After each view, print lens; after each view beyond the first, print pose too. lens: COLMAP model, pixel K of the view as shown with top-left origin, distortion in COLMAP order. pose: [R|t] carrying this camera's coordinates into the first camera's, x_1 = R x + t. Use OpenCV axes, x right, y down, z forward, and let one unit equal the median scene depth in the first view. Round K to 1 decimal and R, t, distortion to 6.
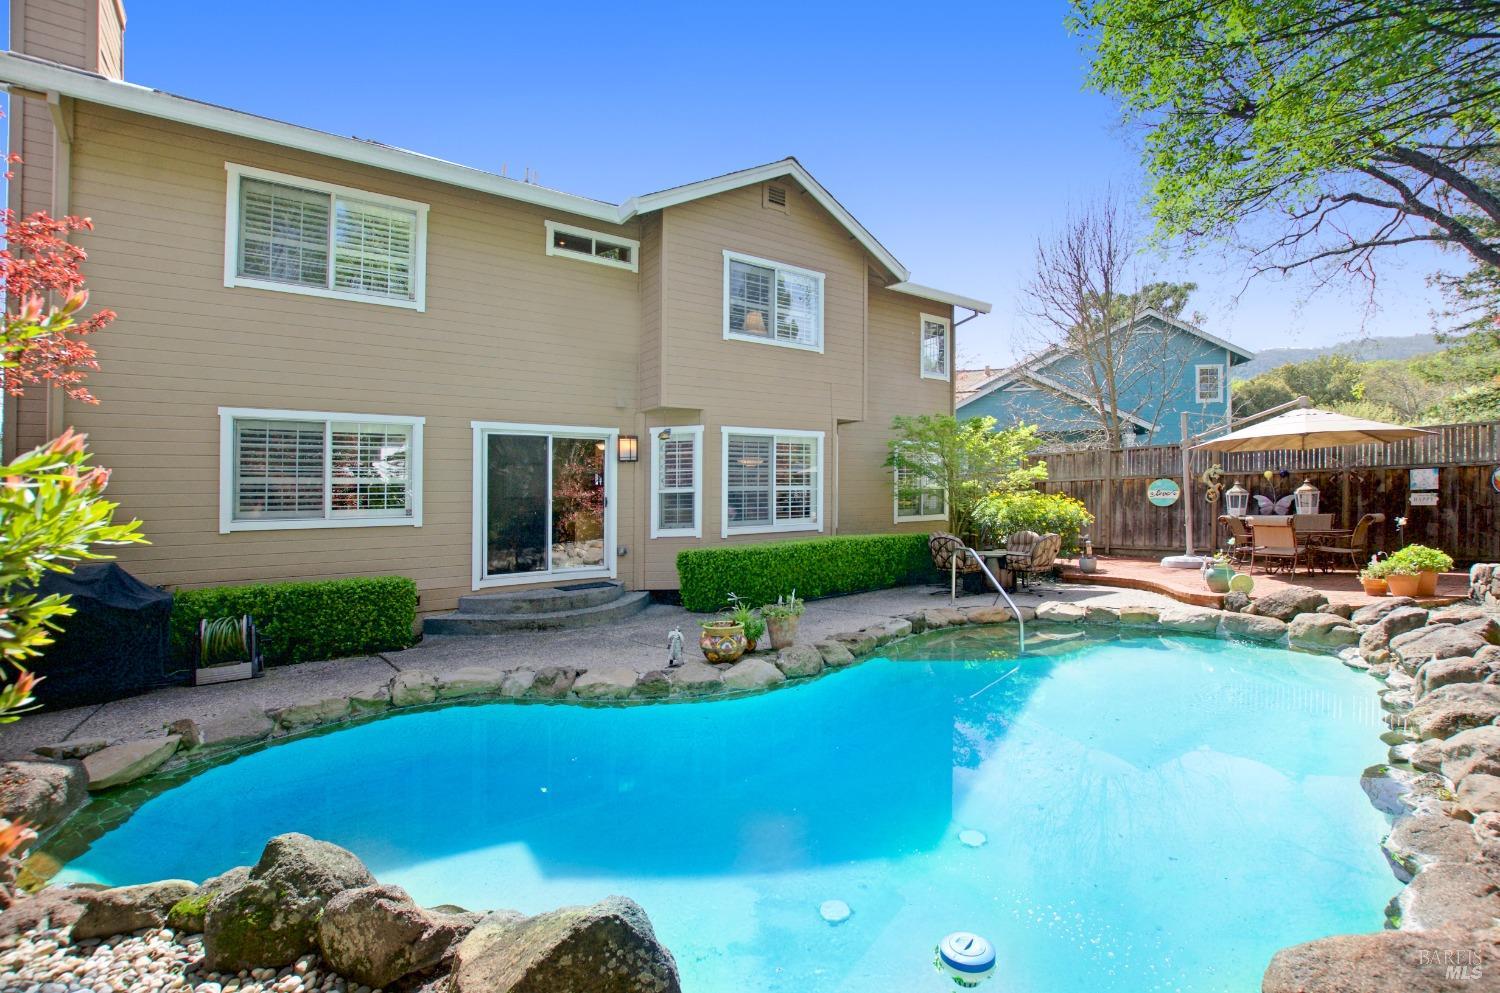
lens RADIAL K [[633.4, 0, 800.5], [0, 633.4, 498.6], [0, 0, 1]] dist [-0.017606, 0.000521]
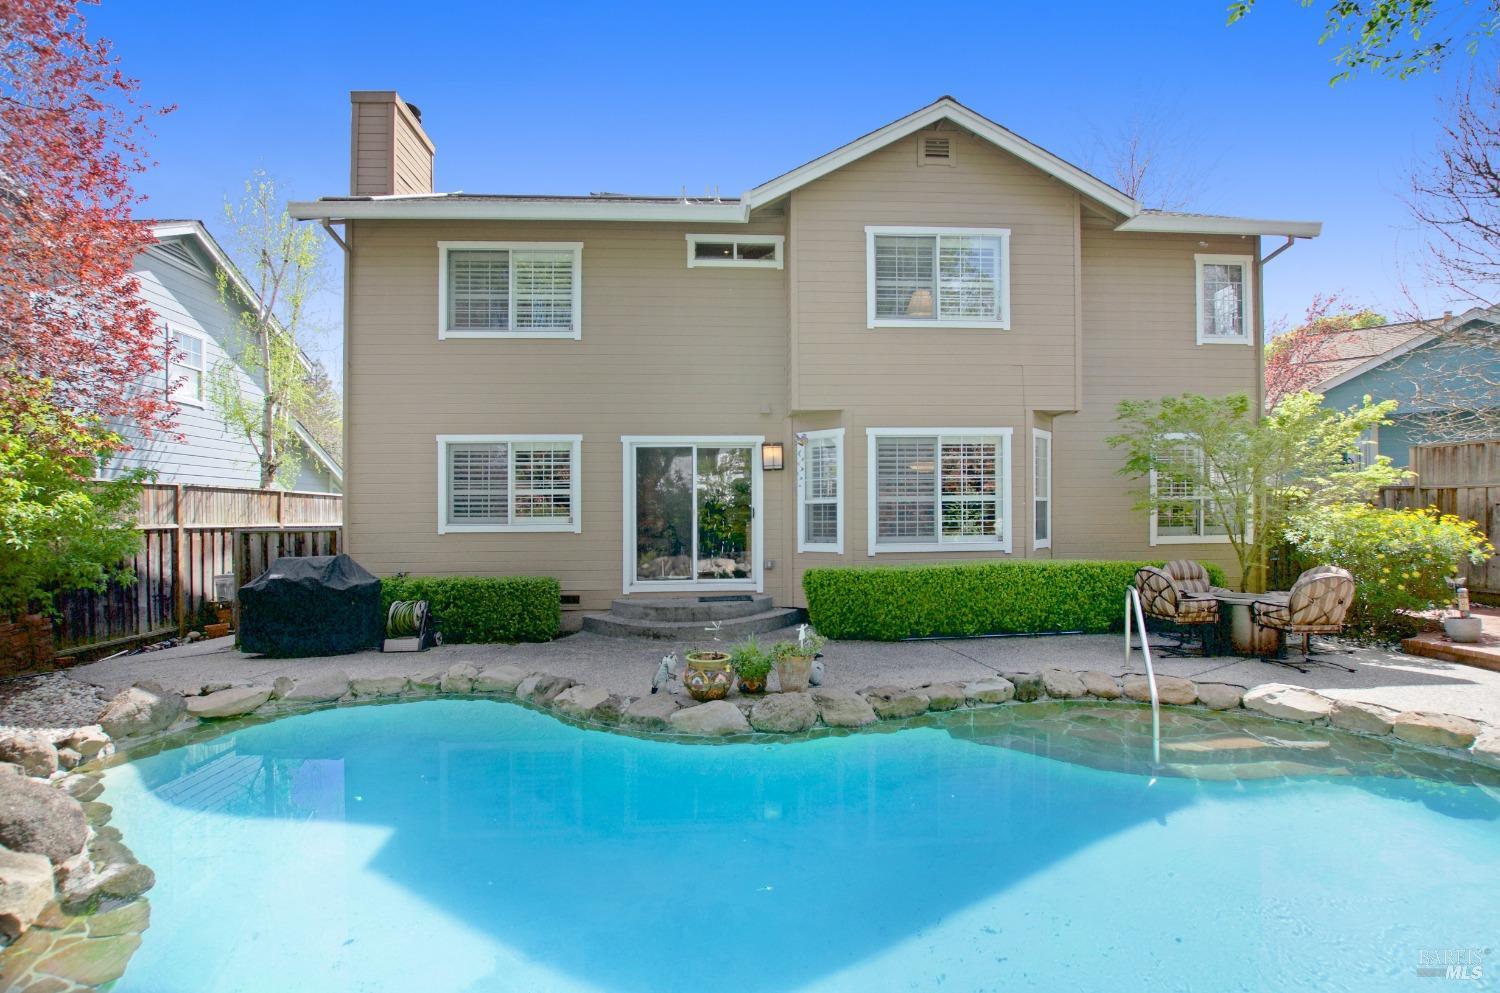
lens RADIAL K [[673.2, 0, 745.1], [0, 673.2, 504.8], [0, 0, 1]] dist [-0.024299, 0.000295]
pose [[0.845341, 0.008091, -0.534166, 0.262561], [-0.008320, 0.999963, 0.001979, -0.009575], [0.534162, 0.002771, 0.845378, 0.143817]]
